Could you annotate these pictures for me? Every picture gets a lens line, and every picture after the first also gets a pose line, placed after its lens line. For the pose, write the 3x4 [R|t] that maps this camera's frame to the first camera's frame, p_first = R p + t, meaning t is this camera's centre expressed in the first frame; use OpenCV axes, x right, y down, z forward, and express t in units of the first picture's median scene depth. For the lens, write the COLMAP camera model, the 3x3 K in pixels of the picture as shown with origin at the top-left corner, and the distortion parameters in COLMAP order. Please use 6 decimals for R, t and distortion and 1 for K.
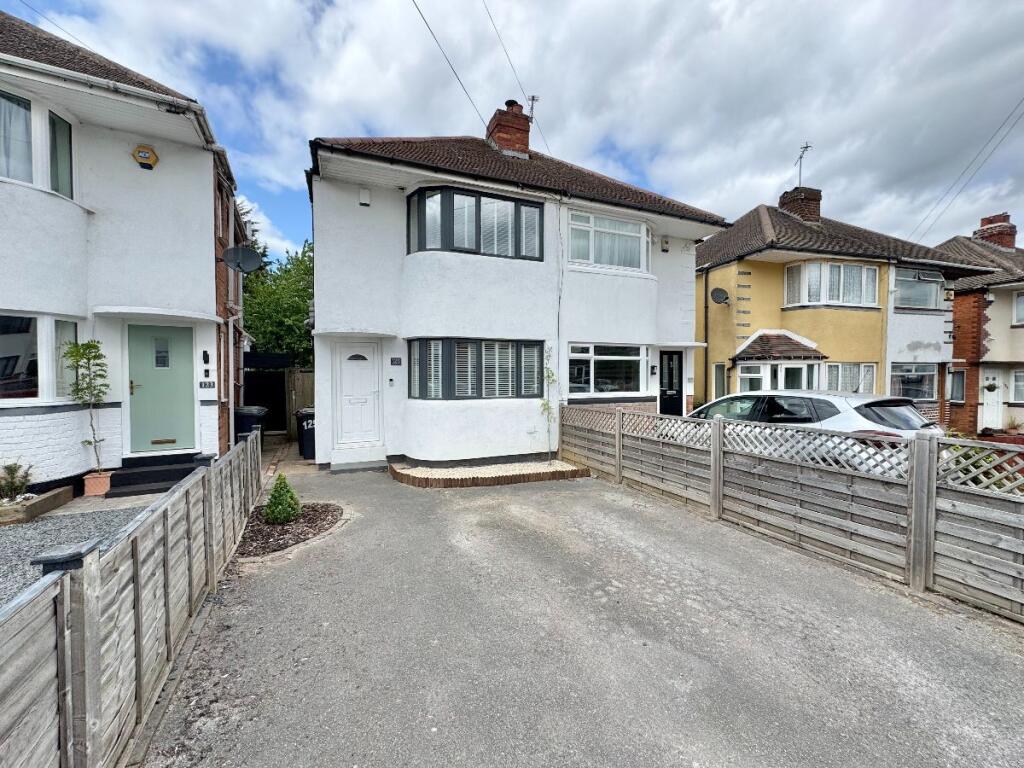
lens RADIAL K [[410.9, 0, 508.4], [0, 410.9, 379.6], [0, 0, 1]] dist [-0.000032, 0.000324]
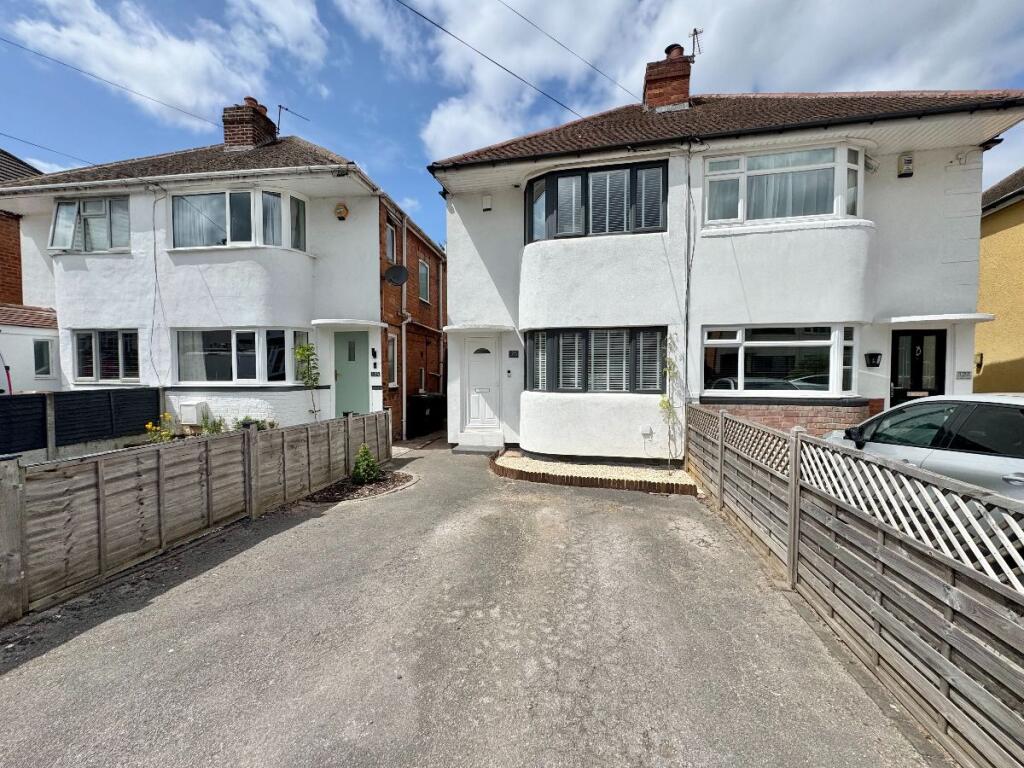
lens RADIAL K [[408.5, 0, 509.6], [0, 408.5, 381.1], [0, 0, 1]] dist [-0.001269, -0.000082]
pose [[0.817718, 0.019590, -0.575286, 0.328215], [-0.007672, 0.999703, 0.023138, 0.000856], [0.575568, -0.014506, 0.817625, 0.144934]]
